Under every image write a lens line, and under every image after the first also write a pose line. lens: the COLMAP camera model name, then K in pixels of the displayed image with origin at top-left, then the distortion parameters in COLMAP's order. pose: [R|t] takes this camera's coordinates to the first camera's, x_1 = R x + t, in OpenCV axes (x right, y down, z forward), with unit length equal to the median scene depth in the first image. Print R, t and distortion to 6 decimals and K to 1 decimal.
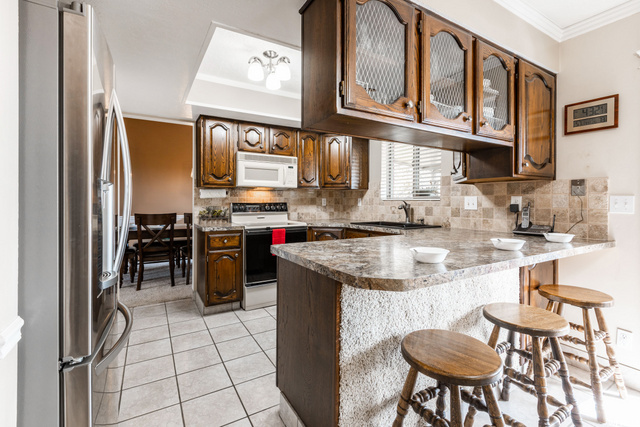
lens RADIAL K [[288.0, 0, 320.0], [0, 288.0, 200.1], [0, 0, 1]] dist [0.002260, -0.000029]
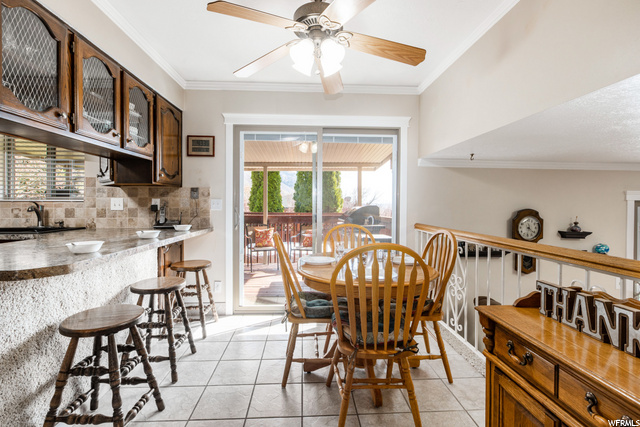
lens RADIAL K [[302.7, 0, 319.1], [0, 302.7, 207.6], [0, 0, 1]] dist [-0.003461, -0.002049]
pose [[0.467252, -0.013734, 0.884017, -0.190250], [-0.004678, 0.999827, 0.018006, -0.001411], [-0.884112, -0.012548, 0.467107, -0.307636]]
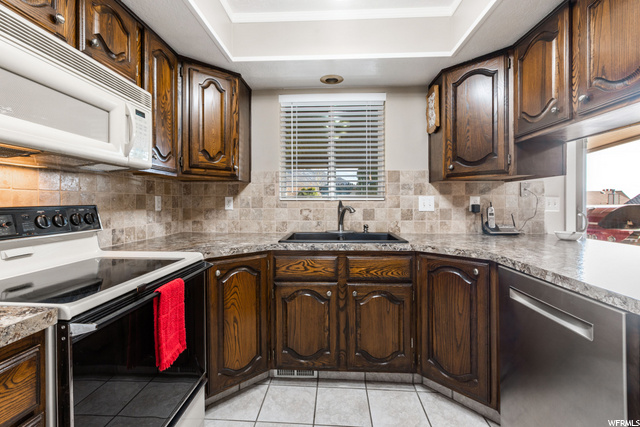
lens RADIAL K [[288.0, 0, 317.6], [0, 288.0, 203.0], [0, 0, 1]] dist [0.002260, -0.000029]
pose [[0.562468, -0.004362, 0.826808, -0.555380], [-0.001989, 0.999976, 0.006629, 0.004825], [-0.826817, -0.005373, 0.562446, 1.131441]]
